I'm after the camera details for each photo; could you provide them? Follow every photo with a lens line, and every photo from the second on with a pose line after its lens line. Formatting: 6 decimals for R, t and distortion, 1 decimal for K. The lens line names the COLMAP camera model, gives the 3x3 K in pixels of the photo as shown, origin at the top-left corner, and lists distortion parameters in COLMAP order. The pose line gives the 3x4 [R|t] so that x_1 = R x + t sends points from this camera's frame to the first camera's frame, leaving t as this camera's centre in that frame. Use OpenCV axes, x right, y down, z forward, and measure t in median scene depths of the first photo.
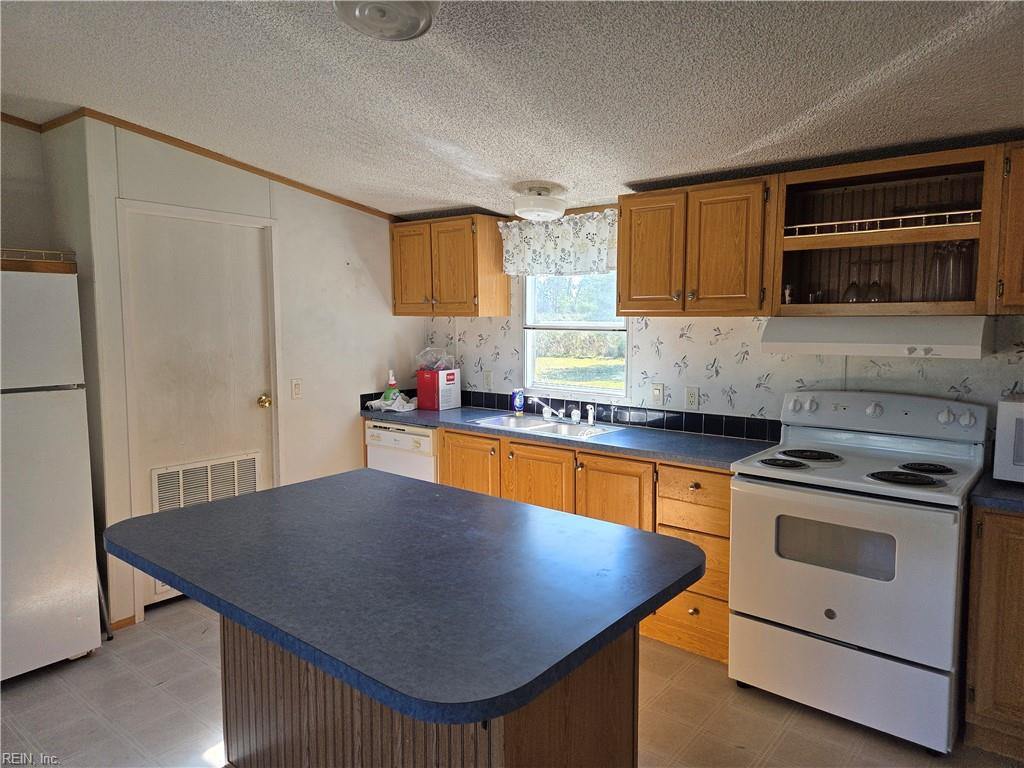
lens RADIAL K [[684.1, 0, 501.0], [0, 684.1, 384.1], [0, 0, 1]] dist [0.055760, -0.036916]
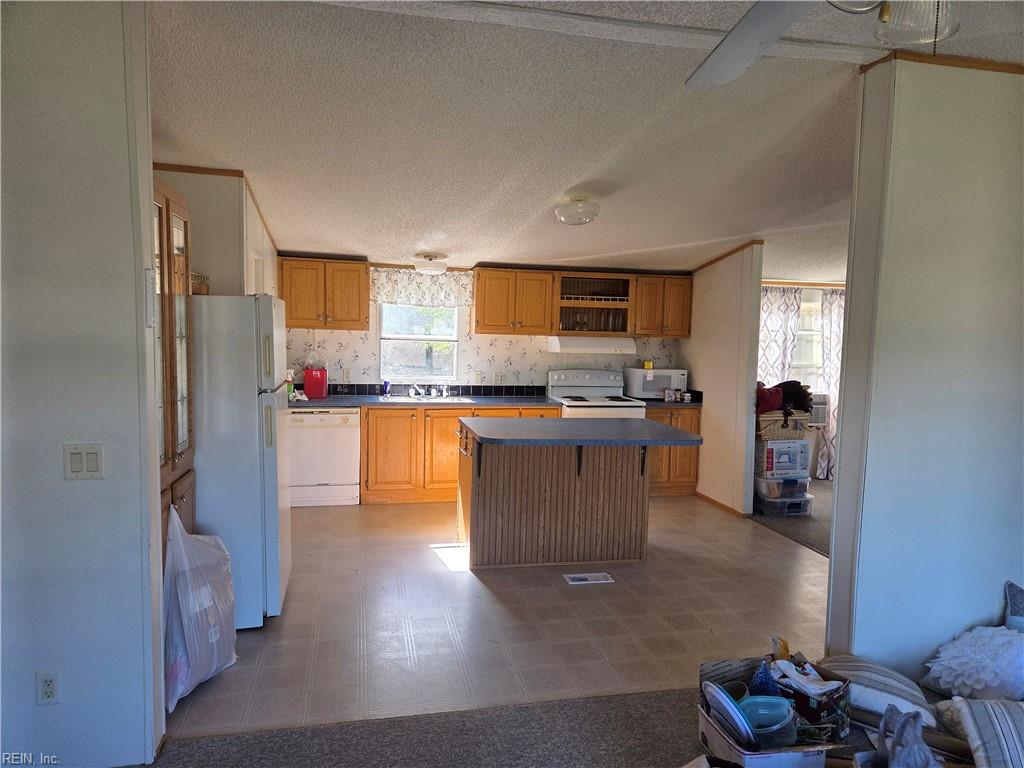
lens RADIAL K [[684.1, 0, 514.2], [0, 684.1, 406.4], [0, 0, 1]] dist [0.055760, -0.036916]
pose [[0.604726, -0.070445, 0.793312, -1.167645], [0.052855, 0.997434, 0.048280, 0.010047], [-0.794678, 0.012734, 0.606898, -0.165810]]
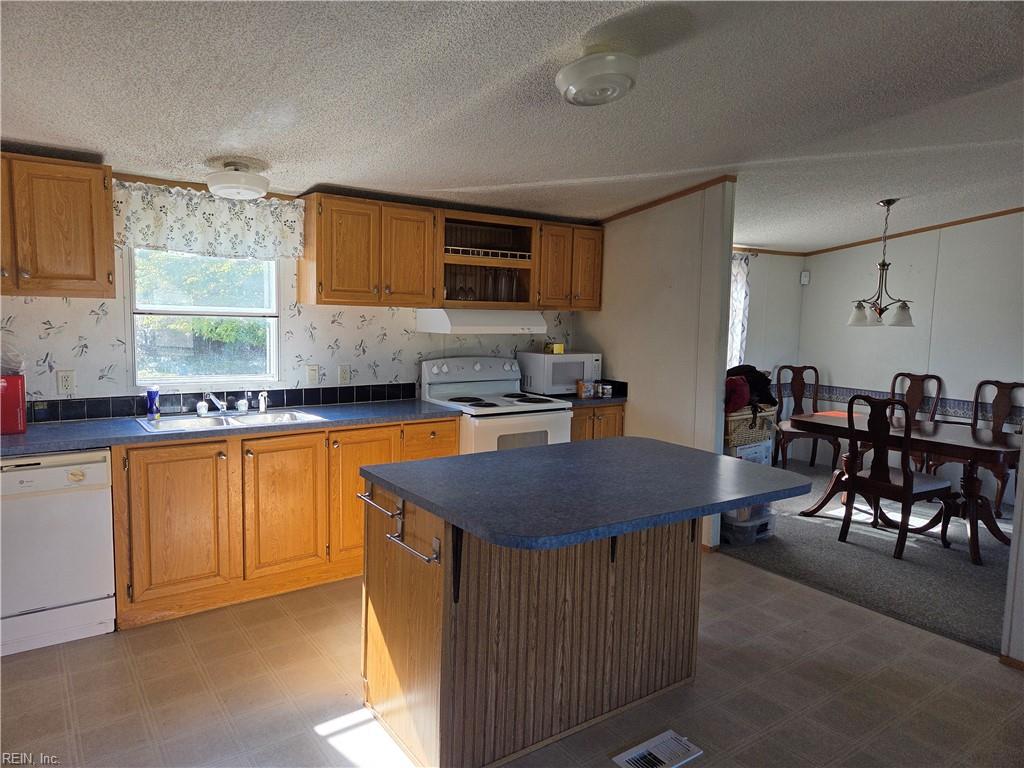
lens RADIAL K [[684.1, 0, 512.2], [0, 684.1, 388.1], [0, 0, 1]] dist [0.055760, -0.036916]
pose [[0.242123, -0.104153, 0.964639, -0.788562], [0.071579, 0.993430, 0.089296, -0.040903], [-0.967602, 0.047427, 0.247987, 0.422255]]
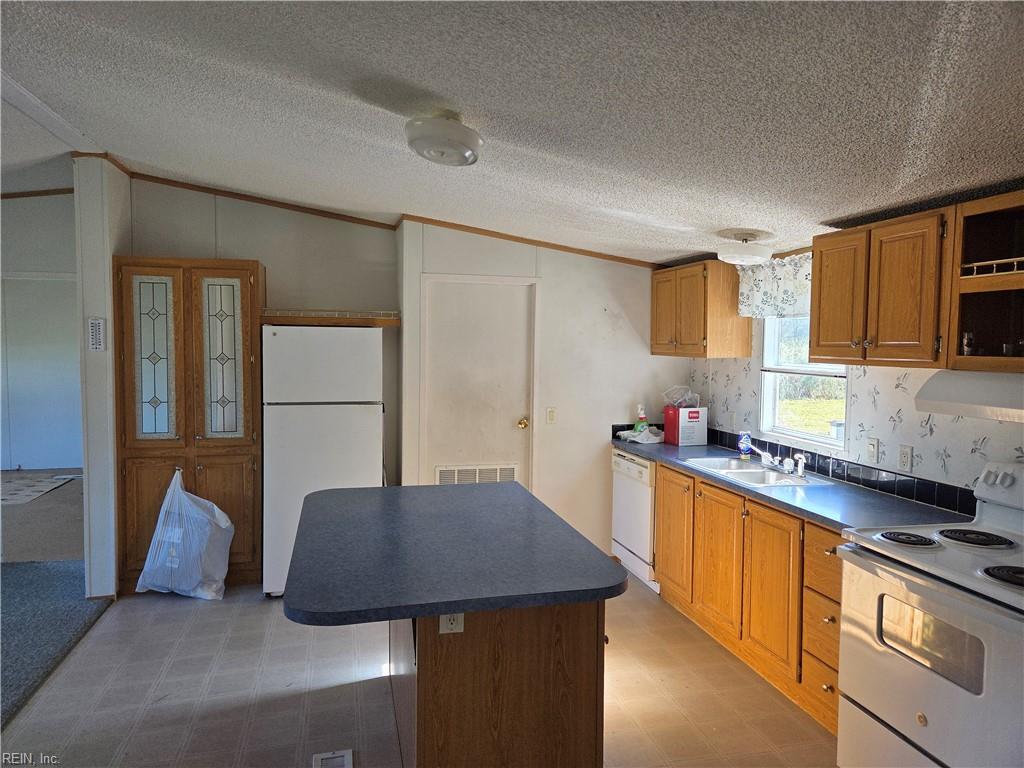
lens RADIAL K [[684.1, 0, 497.4], [0, 684.1, 388.9], [0, 0, 1]] dist [0.055760, -0.036916]
pose [[0.795796, 0.046772, -0.603756, 0.389506], [-0.066470, 0.997735, -0.010319, -0.023459], [0.601906, 0.048343, 0.797103, -0.015630]]
